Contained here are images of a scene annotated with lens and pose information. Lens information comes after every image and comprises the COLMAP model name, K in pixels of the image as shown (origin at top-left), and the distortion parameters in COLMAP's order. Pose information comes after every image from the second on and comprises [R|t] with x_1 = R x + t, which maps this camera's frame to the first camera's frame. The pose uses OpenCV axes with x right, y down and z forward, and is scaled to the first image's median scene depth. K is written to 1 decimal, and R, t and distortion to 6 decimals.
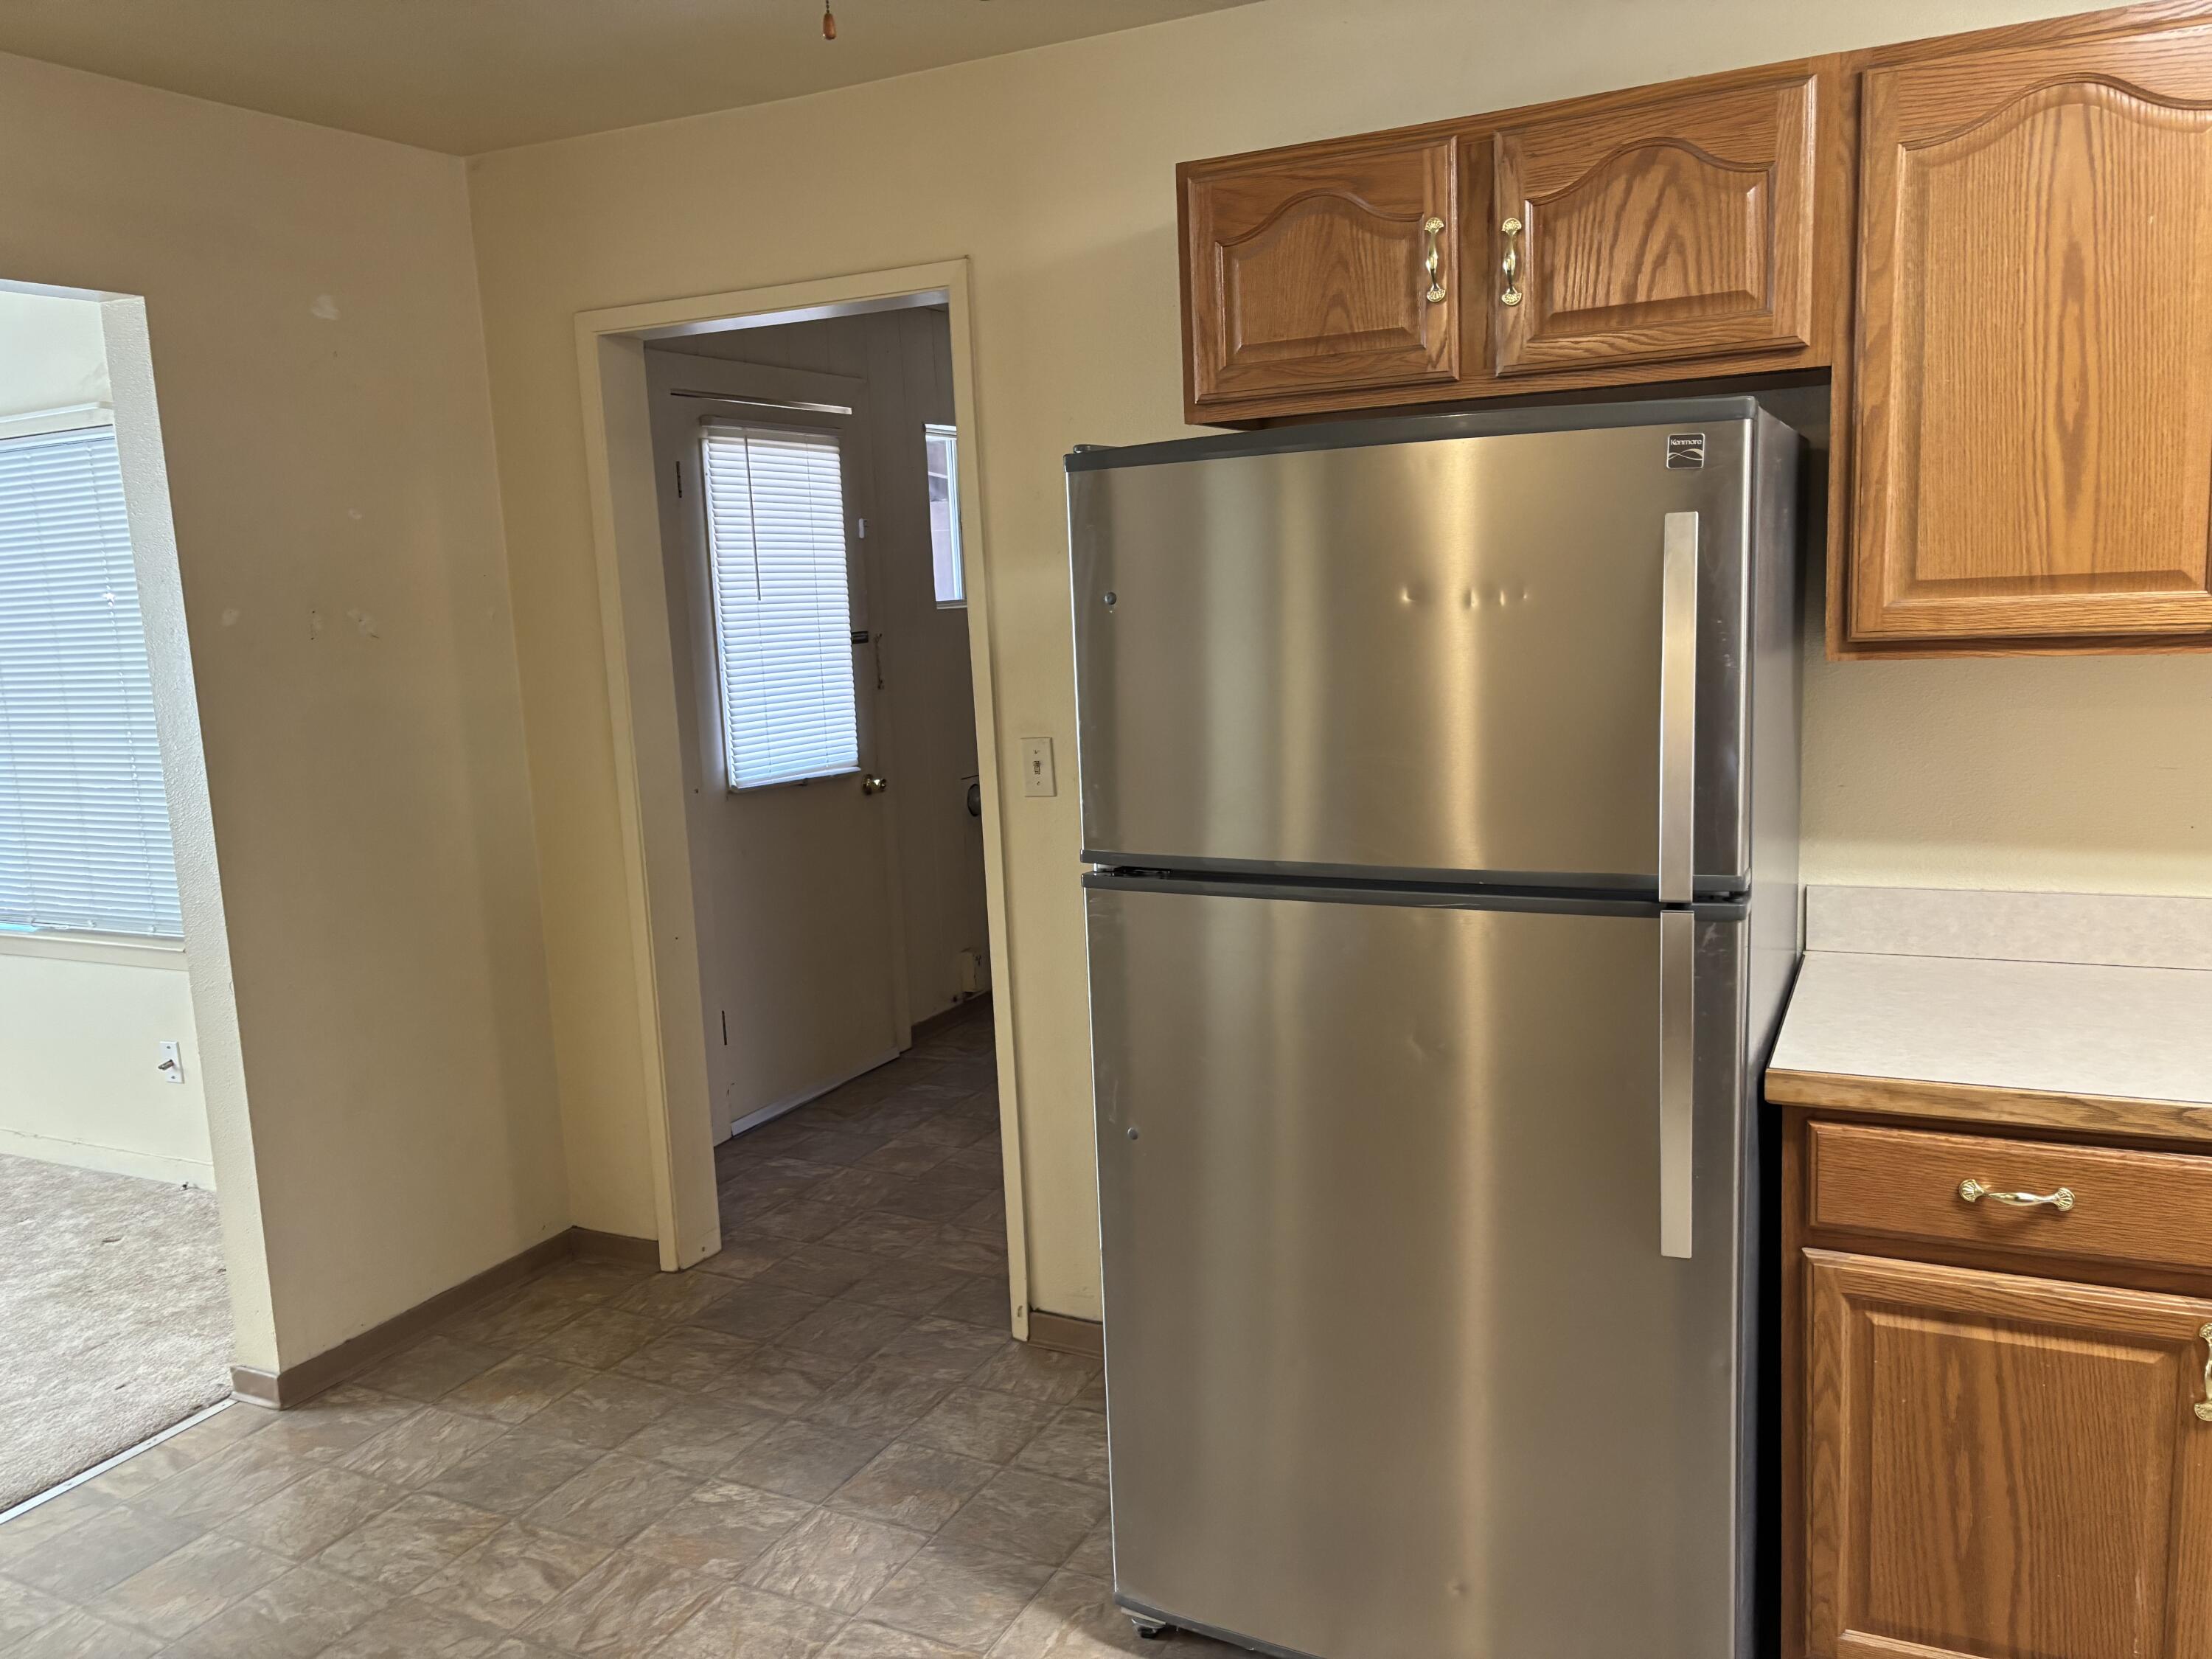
lens RADIAL K [[1679.3, 0, 1113.5], [0, 1679.3, 825.4], [0, 0, 1]] dist [0.038203, -0.033961]
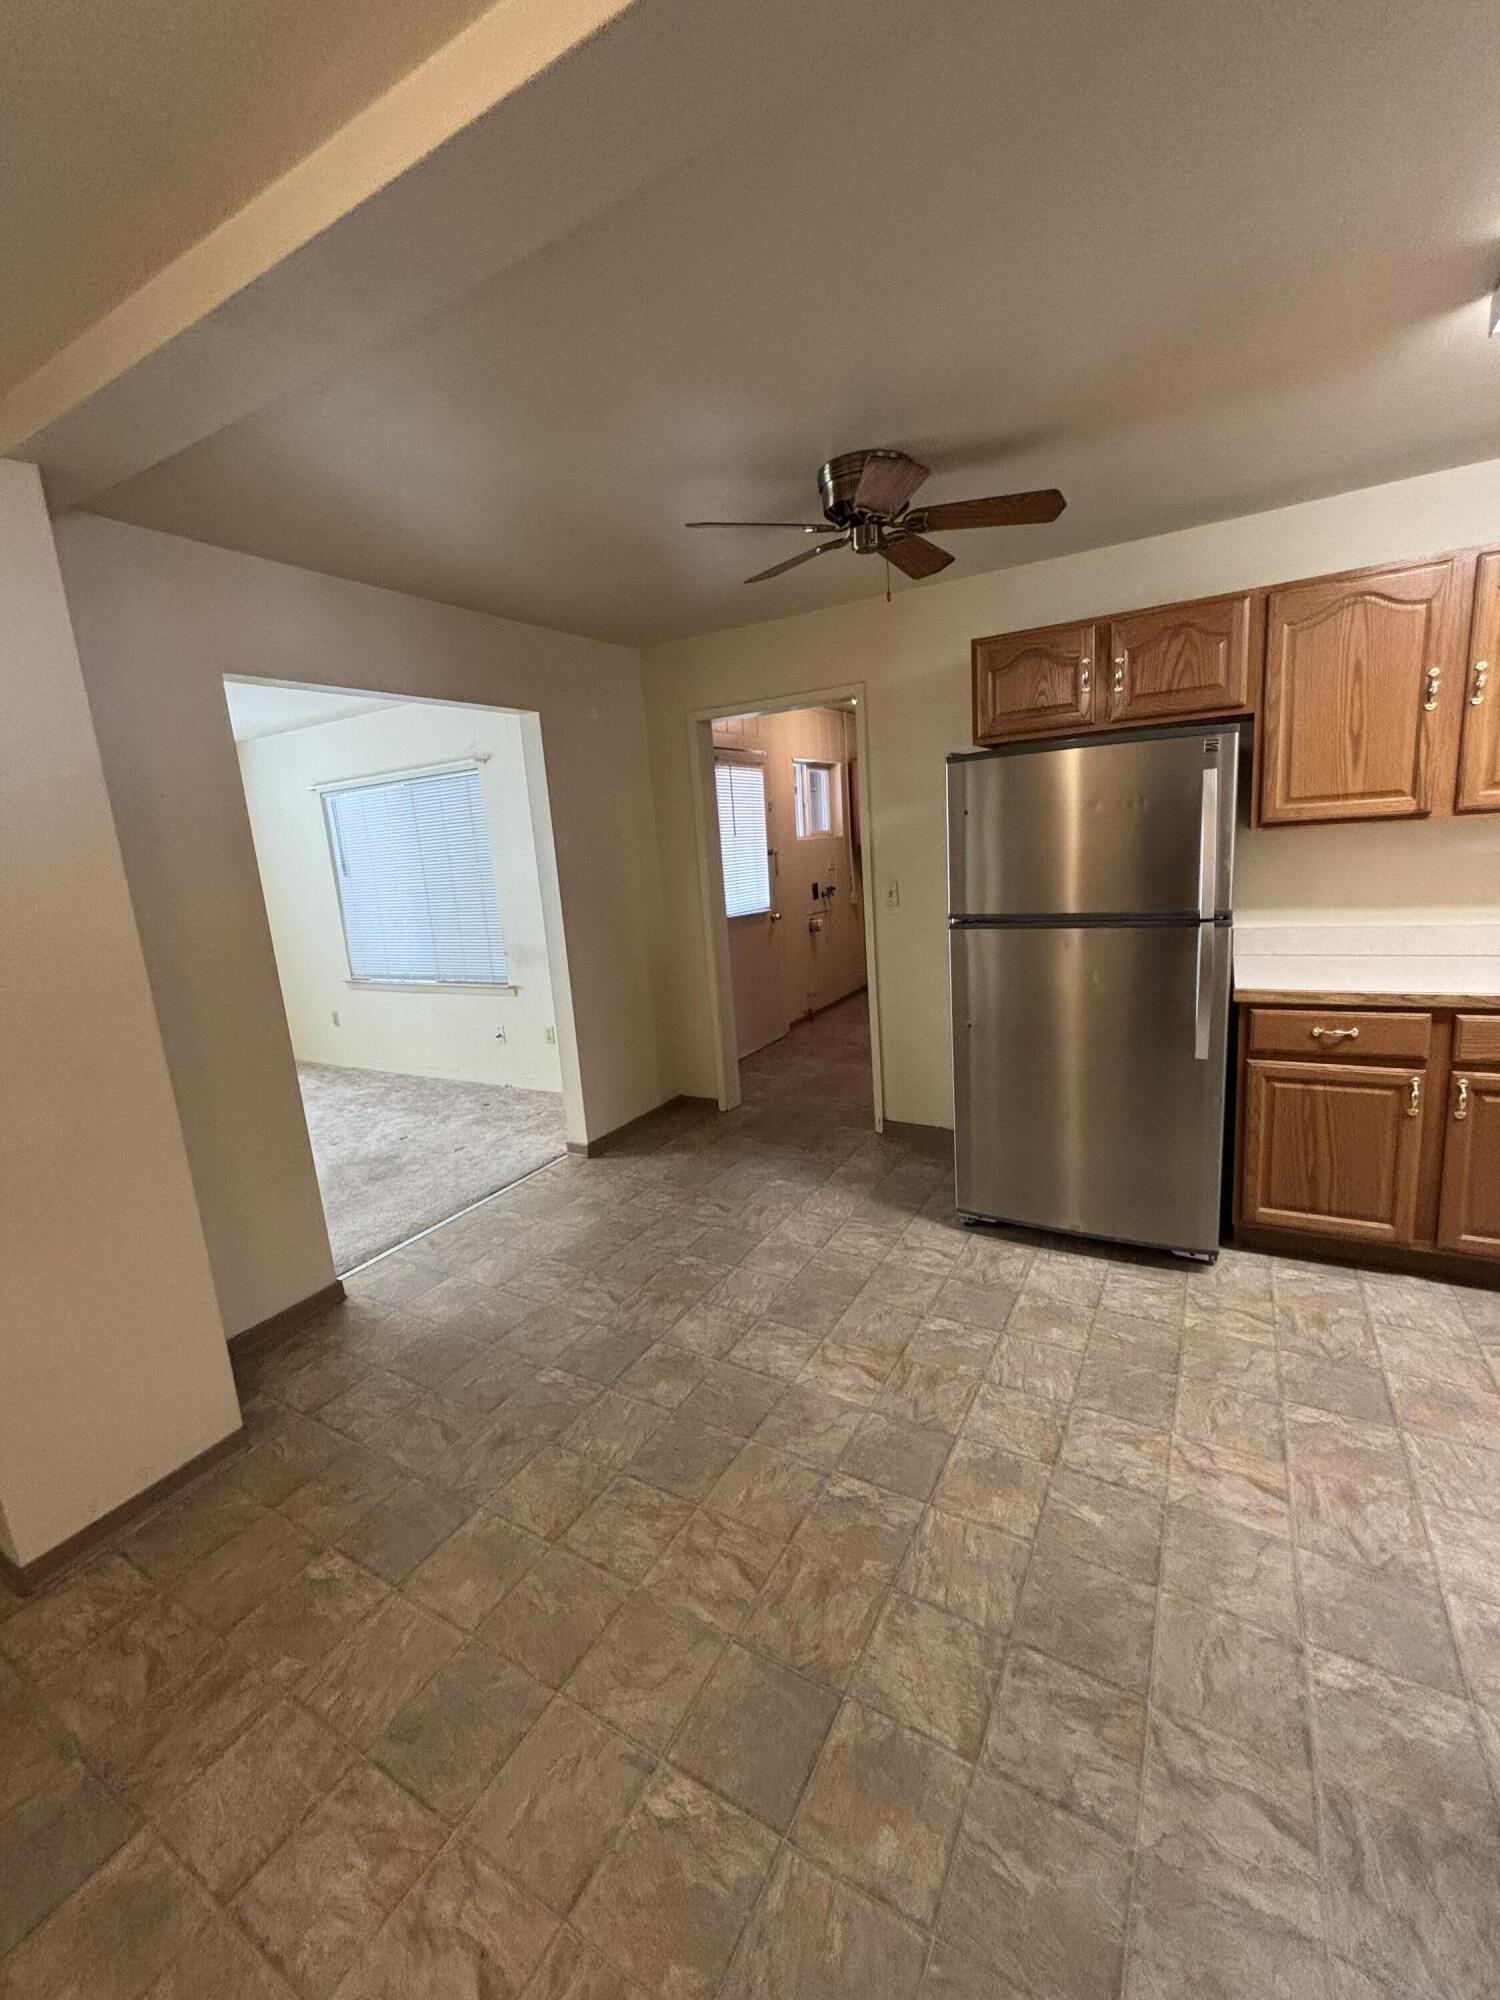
lens RADIAL K [[802.3, 0, 760.5], [0, 802.3, 988.4], [0, 0, 1]] dist [0.002267, -0.001622]
pose [[0.998442, -0.014824, -0.053786, -0.237772], [0.016719, 0.999249, 0.034945, 0.079480], [0.053228, -0.035790, 0.997941, -0.231167]]
